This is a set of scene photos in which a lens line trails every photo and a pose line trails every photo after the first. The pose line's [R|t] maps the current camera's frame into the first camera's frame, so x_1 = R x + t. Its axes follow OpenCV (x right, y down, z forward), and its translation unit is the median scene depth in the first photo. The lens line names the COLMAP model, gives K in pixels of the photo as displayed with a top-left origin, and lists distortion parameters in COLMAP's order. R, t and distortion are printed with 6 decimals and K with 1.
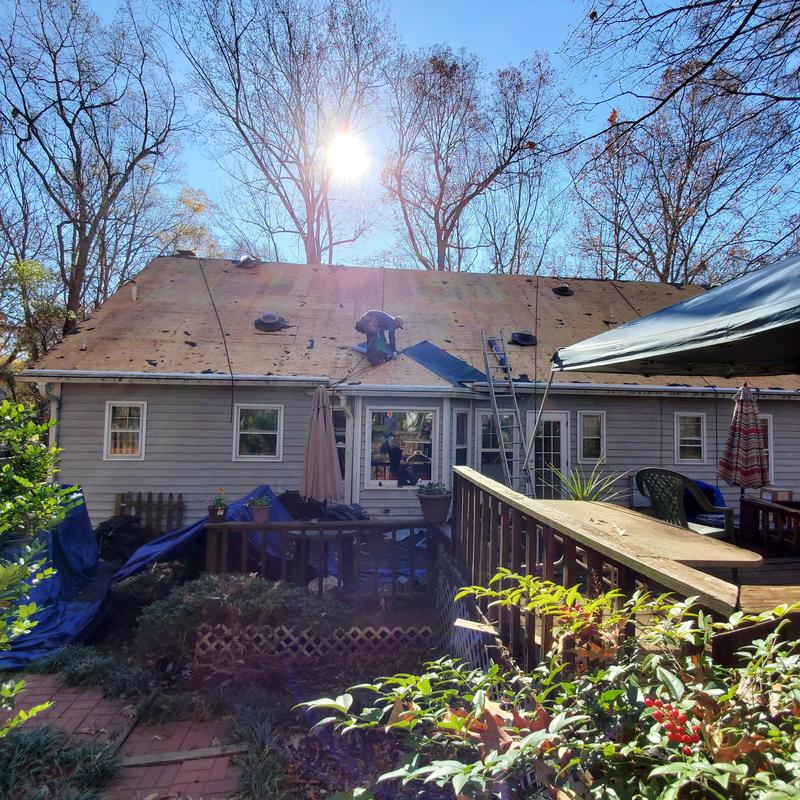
lens RADIAL K [[785.0, 0, 400.0], [0, 785.0, 400.0], [0, 0, 1]] dist [0.117808, -0.250881]
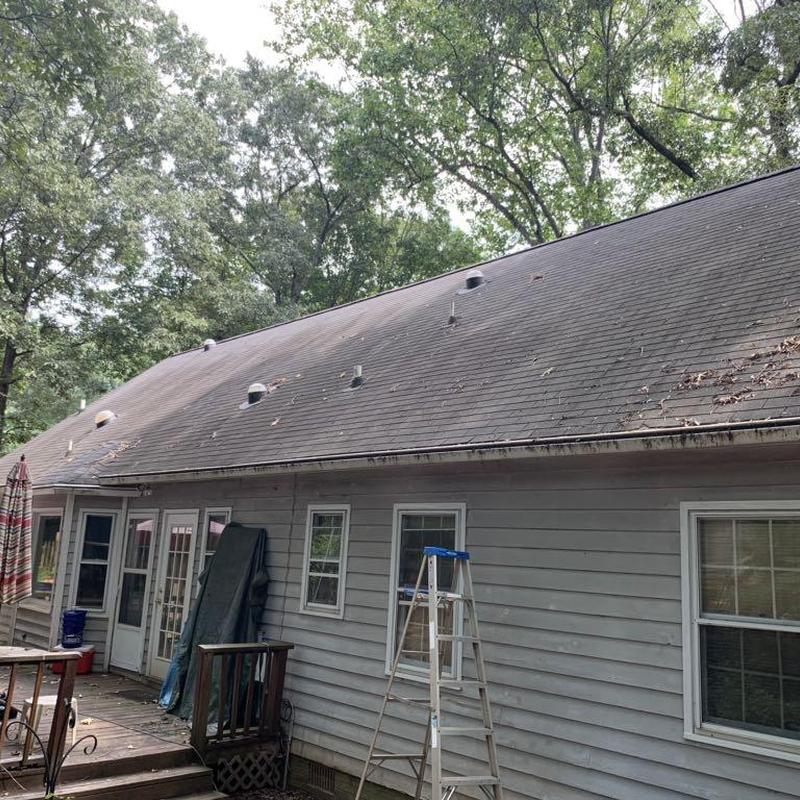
lens RADIAL K [[785.0, 0, 400.0], [0, 785.0, 400.0], [0, 0, 1]] dist [0.117808, -0.250881]
pose [[0.645326, -0.126695, -0.753328, 0.763382], [0.025087, 0.989134, -0.144863, 0.023398], [0.763495, 0.074585, 0.641492, 0.722463]]
